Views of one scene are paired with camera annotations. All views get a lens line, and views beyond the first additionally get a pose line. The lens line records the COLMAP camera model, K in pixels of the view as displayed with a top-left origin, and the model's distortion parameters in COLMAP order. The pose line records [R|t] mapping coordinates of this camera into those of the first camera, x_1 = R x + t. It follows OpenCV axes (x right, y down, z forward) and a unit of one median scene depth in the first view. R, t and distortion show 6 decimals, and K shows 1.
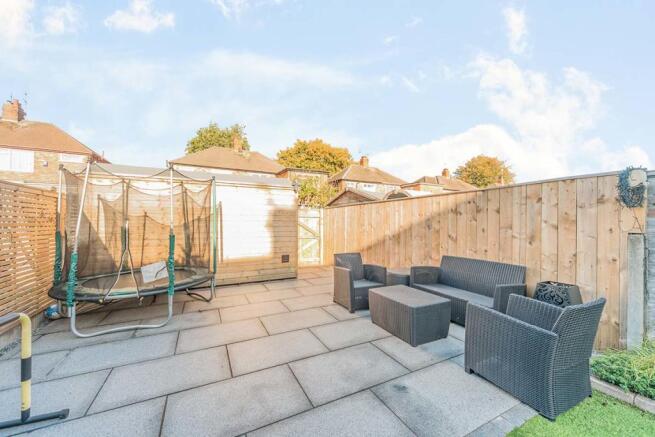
lens RADIAL K [[252.8, 0, 327.7], [0, 252.8, 219.2], [0, 0, 1]] dist [0.002404, 0.000161]
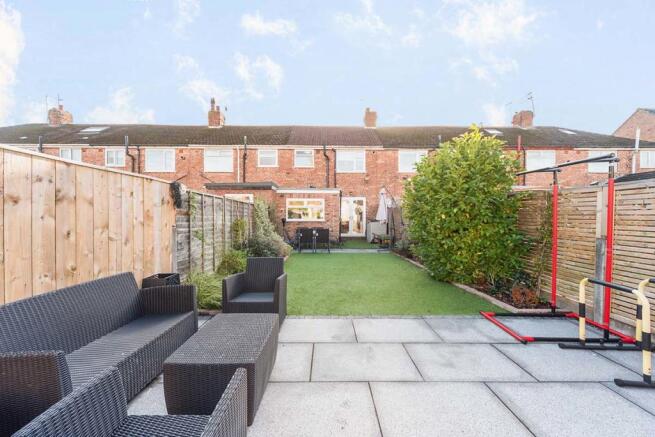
lens RADIAL K [[252.8, 0, 330.3], [0, 252.8, 220.4], [0, 0, 1]] dist [0.002404, 0.000161]
pose [[-0.898586, -0.007183, 0.438739, -0.124616], [-0.005928, 0.999973, 0.004229, 0.005444], [-0.438758, 0.001200, -0.898605, 0.965761]]
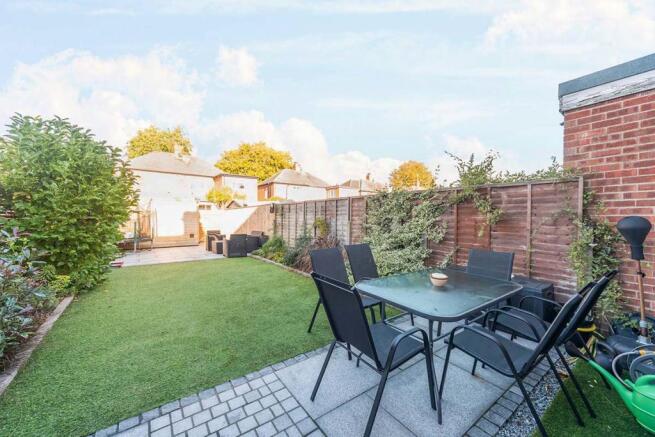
lens RADIAL K [[252.8, 0, 330.7], [0, 252.8, 216.8], [0, 0, 1]] dist [0.002404, 0.000161]
pose [[0.983677, -0.002513, 0.179928, 0.580118], [0.001578, 0.999984, 0.005342, -0.005753], [-0.179939, -0.004971, 0.983665, -1.233347]]
